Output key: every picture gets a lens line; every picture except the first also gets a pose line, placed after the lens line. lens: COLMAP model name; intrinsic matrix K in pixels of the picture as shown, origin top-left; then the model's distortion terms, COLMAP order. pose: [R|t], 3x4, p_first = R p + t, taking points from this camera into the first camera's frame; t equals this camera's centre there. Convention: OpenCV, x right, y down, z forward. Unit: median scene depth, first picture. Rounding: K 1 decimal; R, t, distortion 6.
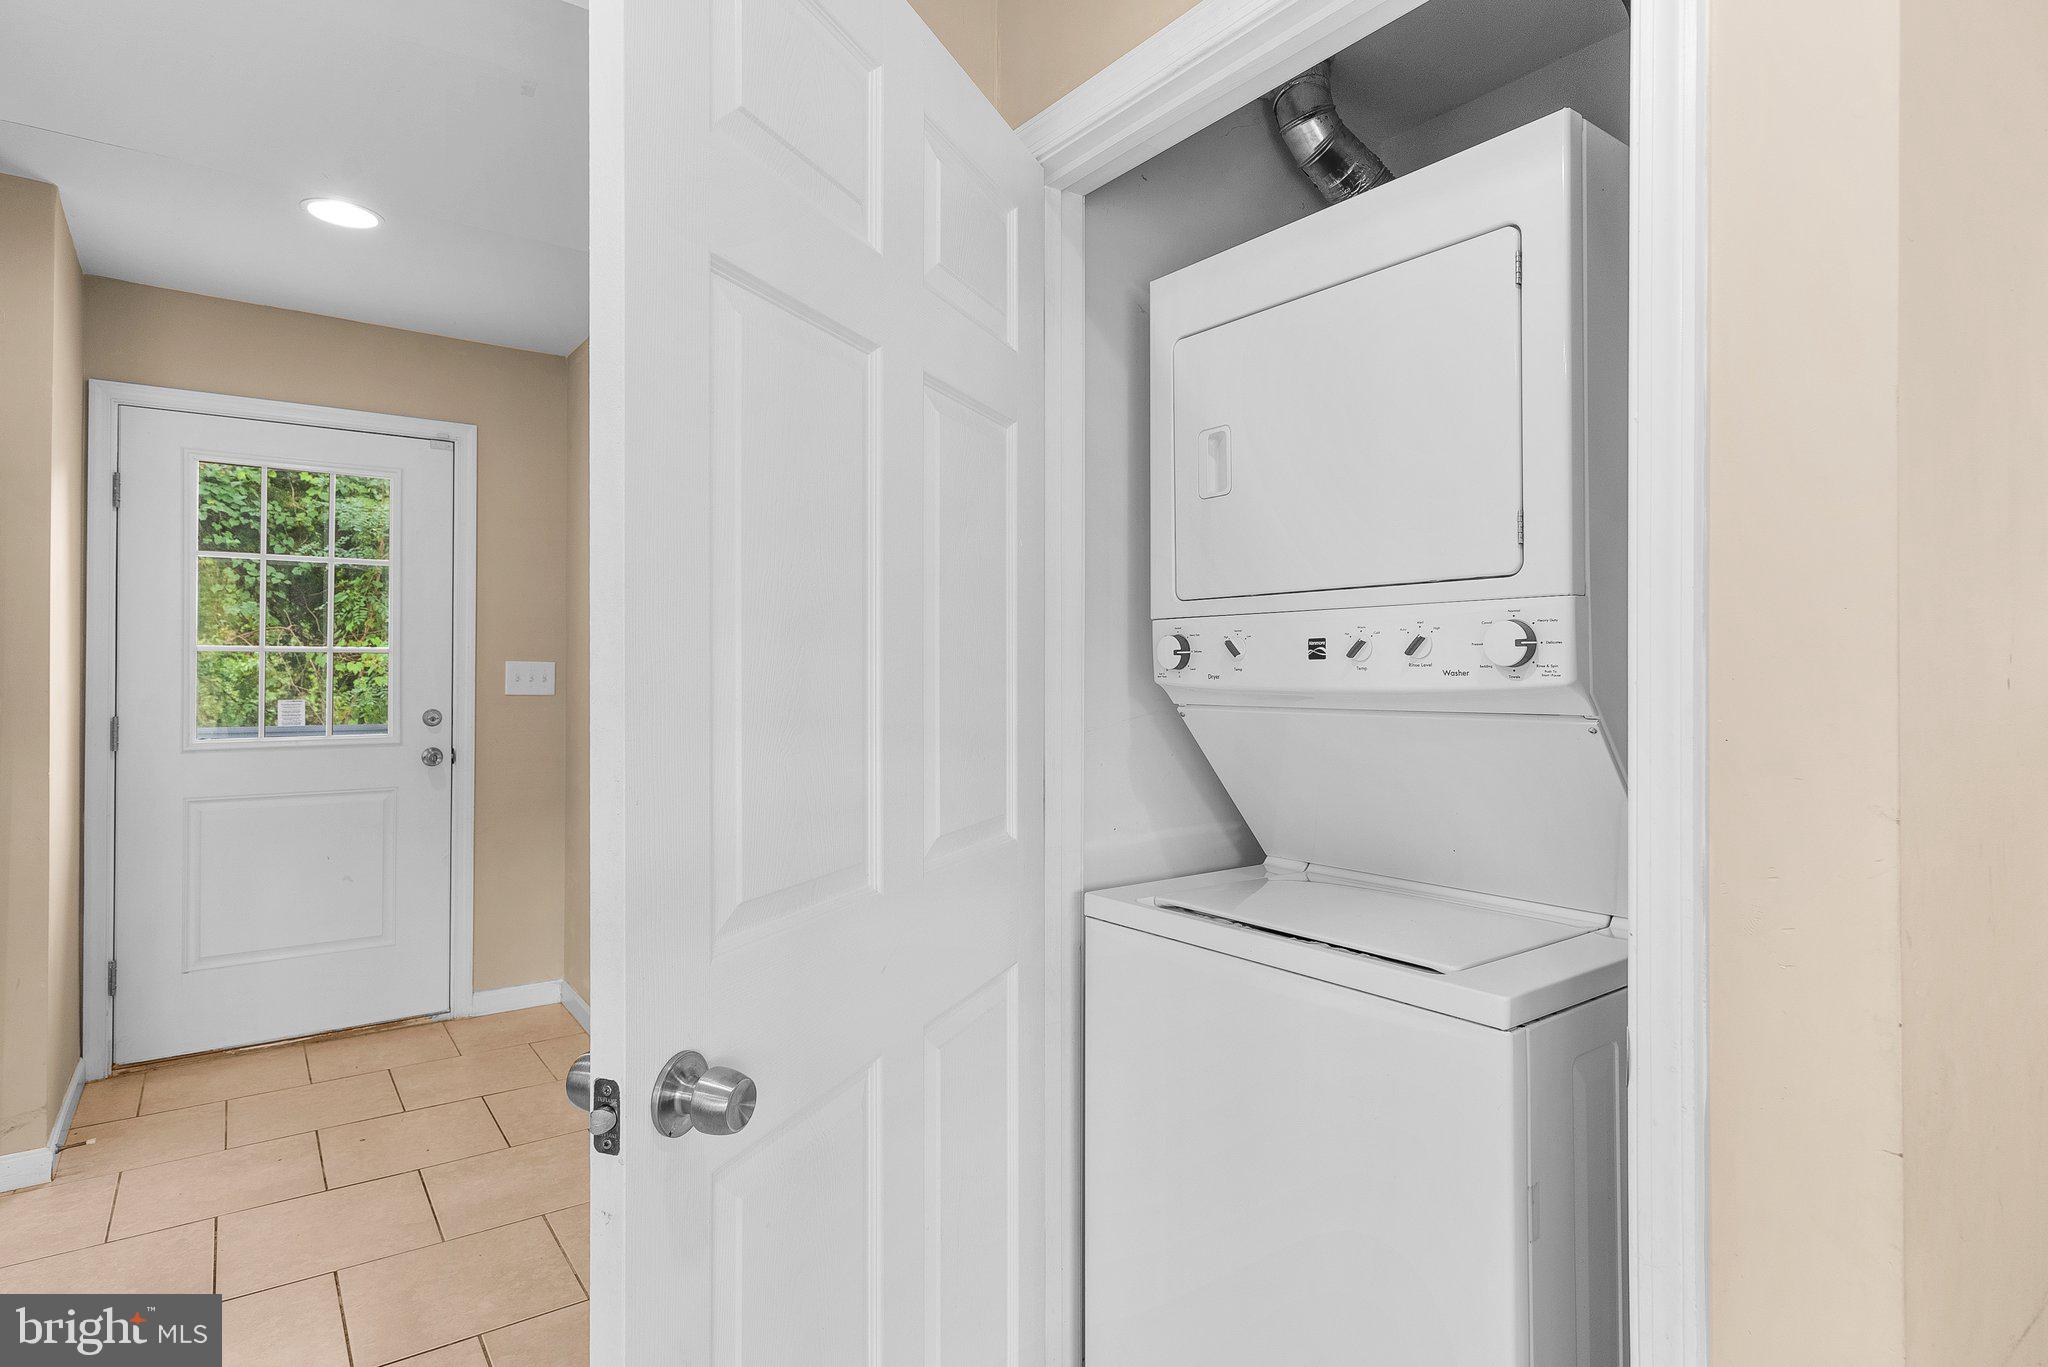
lens RADIAL K [[1098.3, 0, 1017.9], [0, 1098.3, 666.2], [0, 0, 1]] dist [0.005725, 0.000049]
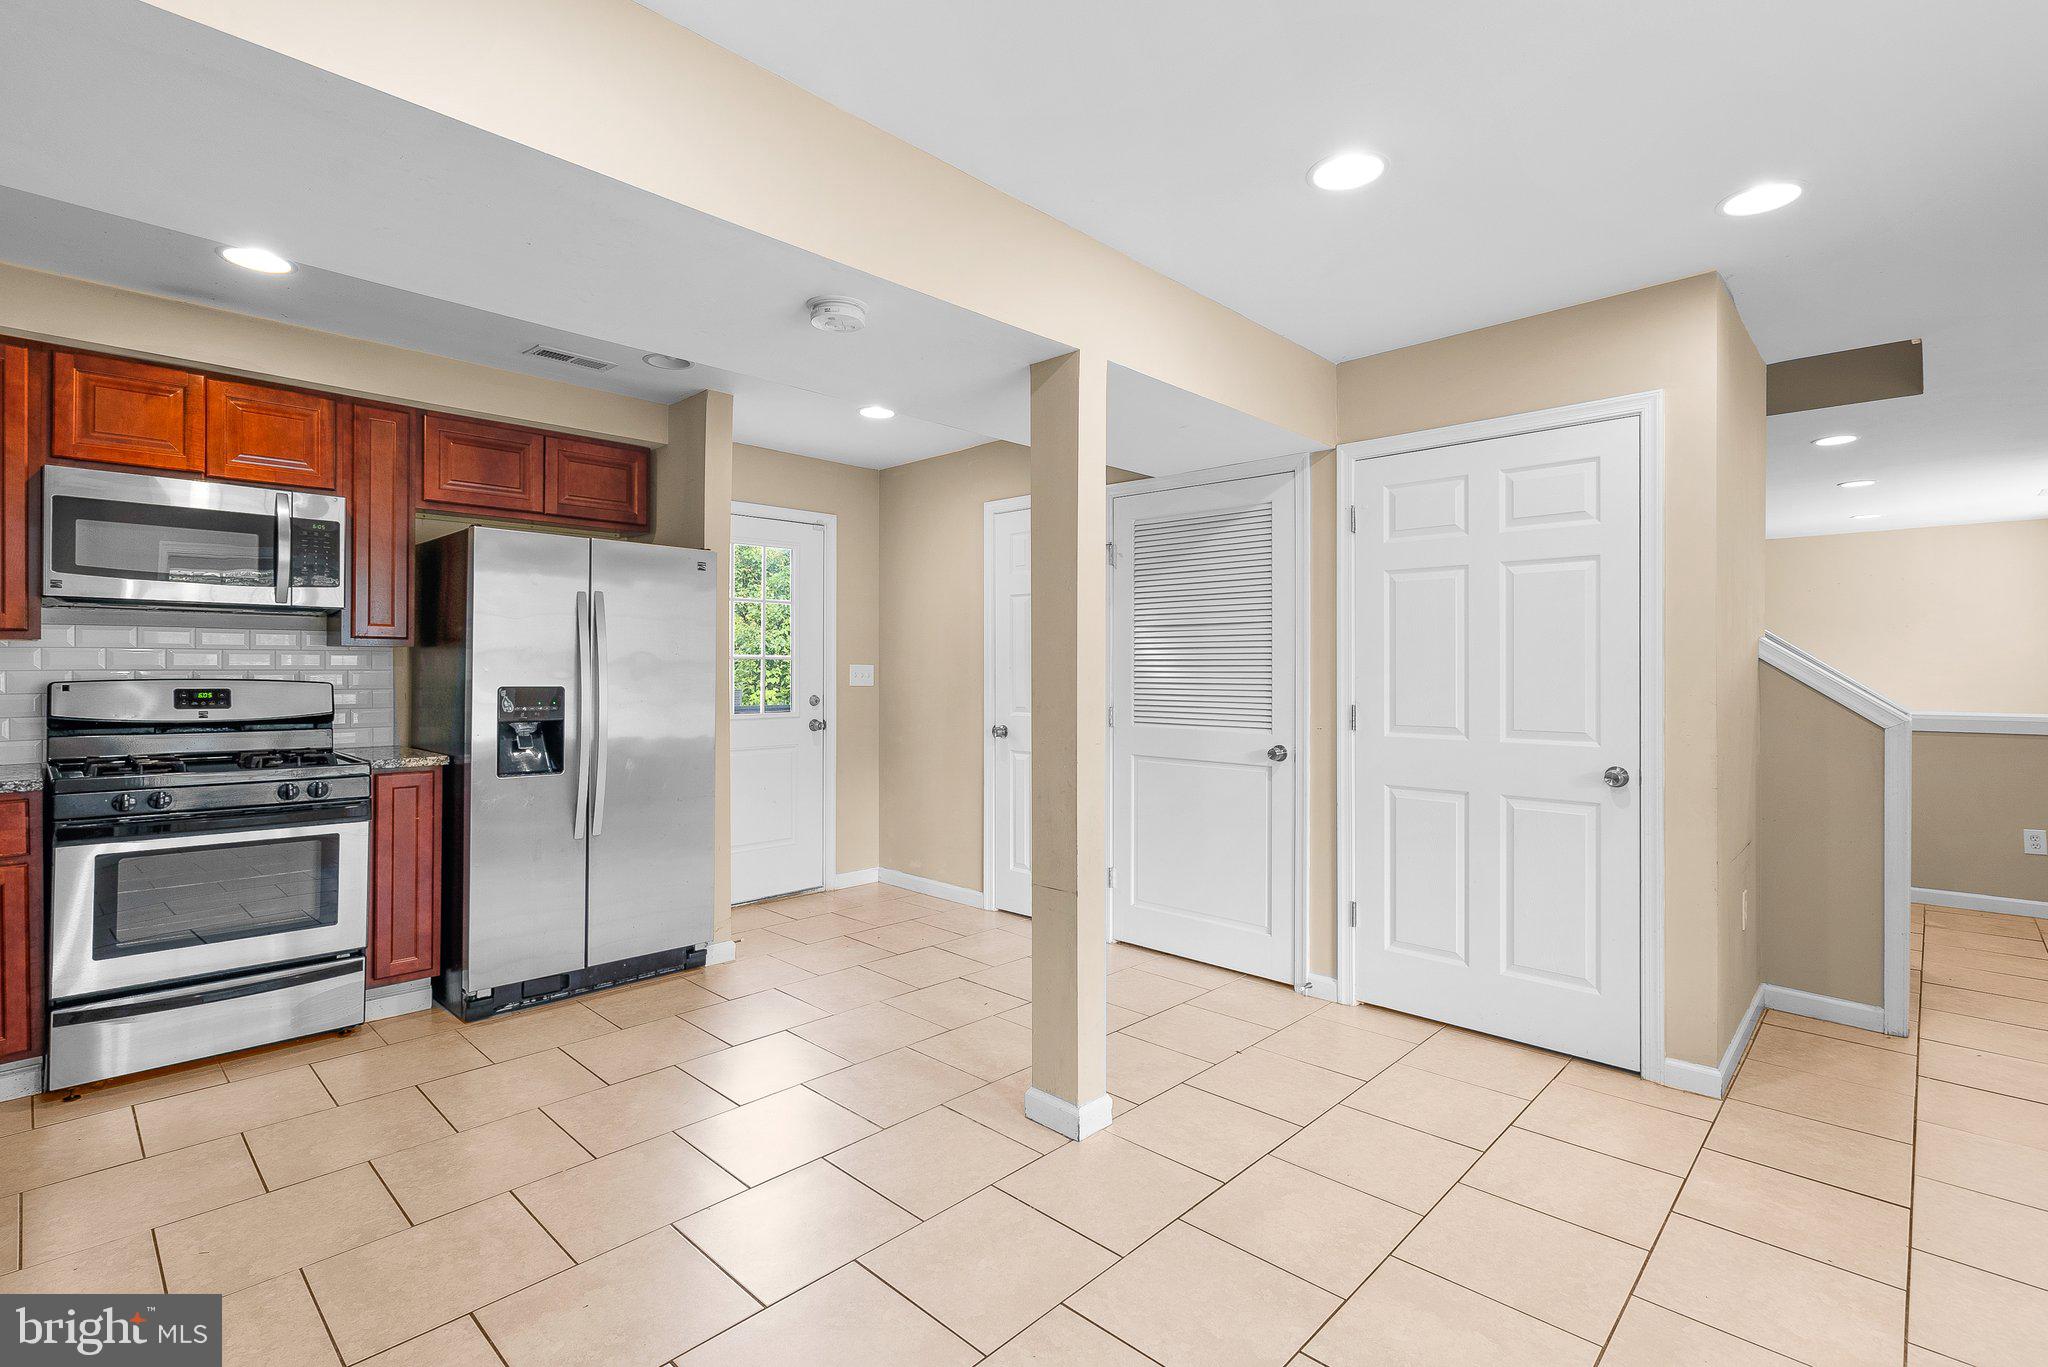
lens RADIAL K [[954.2, 0, 1028.3], [0, 954.2, 667.8], [0, 0, 1]] dist [-0.004755, 0.003461]
pose [[0.984618, -0.001945, 0.174708, -0.468308], [0.001197, 0.999990, 0.004390, -0.005592], [-0.174715, -0.004113, 0.984611, -0.400790]]
